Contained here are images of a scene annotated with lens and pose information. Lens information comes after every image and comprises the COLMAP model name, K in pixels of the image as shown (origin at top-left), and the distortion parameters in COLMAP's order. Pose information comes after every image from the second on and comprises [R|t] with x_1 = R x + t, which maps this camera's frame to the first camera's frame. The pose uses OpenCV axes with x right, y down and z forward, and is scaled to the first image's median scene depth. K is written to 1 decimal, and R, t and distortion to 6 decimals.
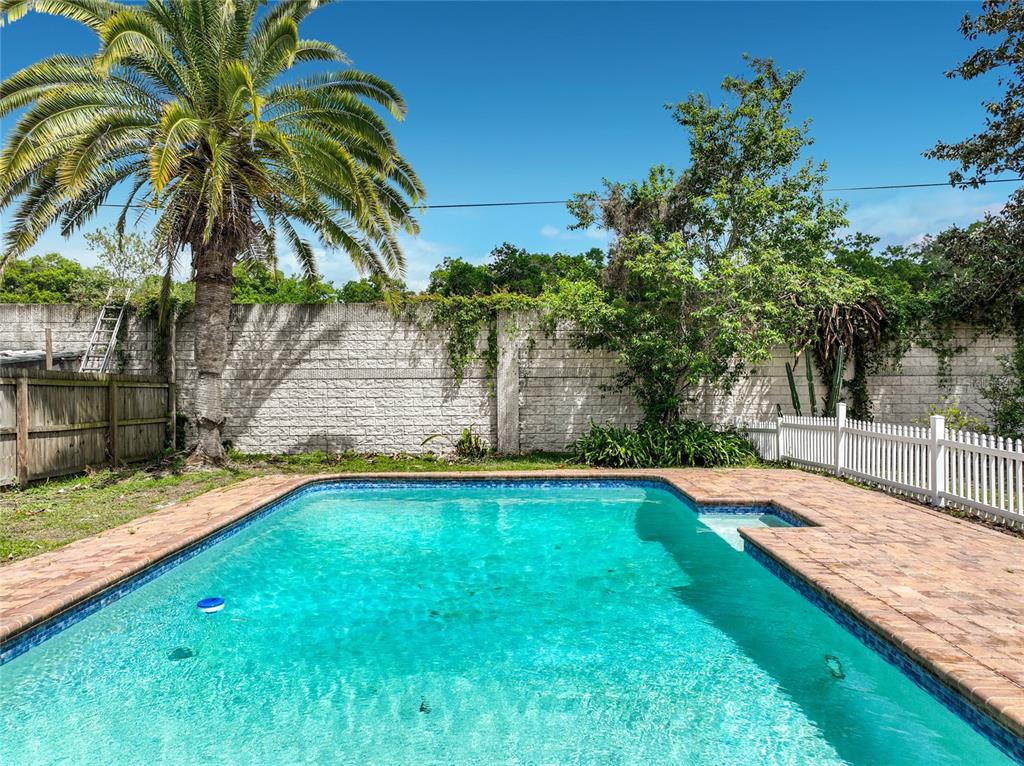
lens RADIAL K [[726.7, 0, 509.2], [0, 726.7, 378.2], [0, 0, 1]] dist [-0.005723, 0.020628]
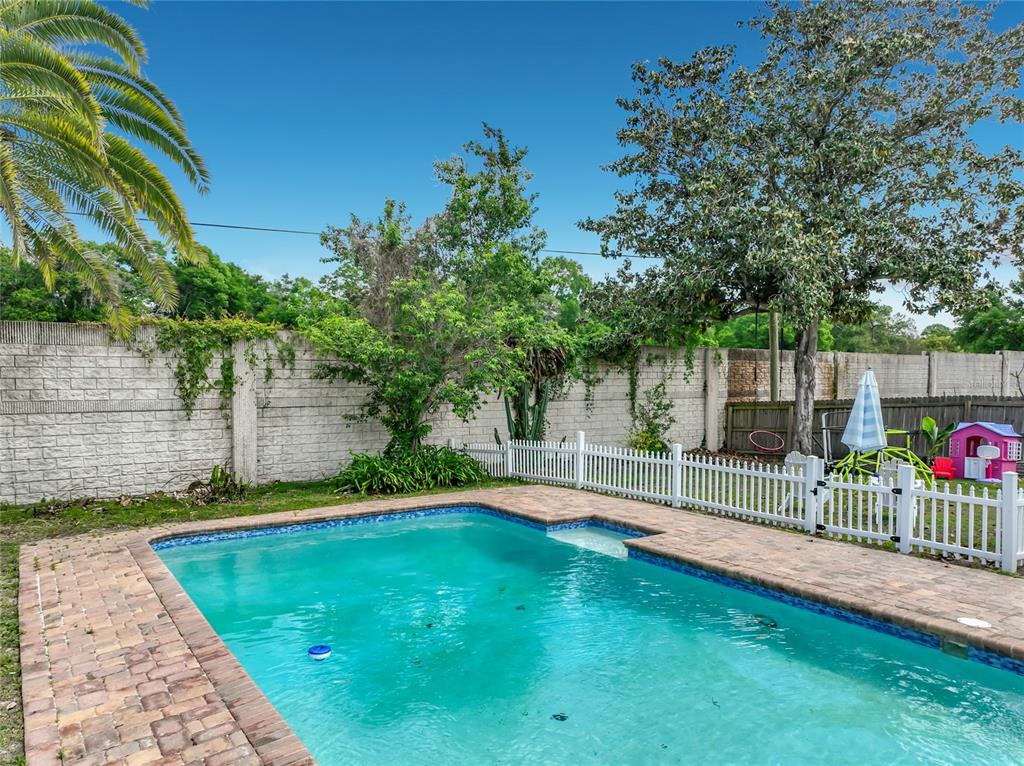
lens RADIAL K [[726.7, 0, 505.0], [0, 726.7, 424.8], [0, 0, 1]] dist [-0.005723, 0.020628]
pose [[0.823915, -0.031532, 0.565835, -0.261755], [-0.002283, 0.998258, 0.058954, -0.036333], [-0.566709, -0.049865, 0.822408, 0.016073]]
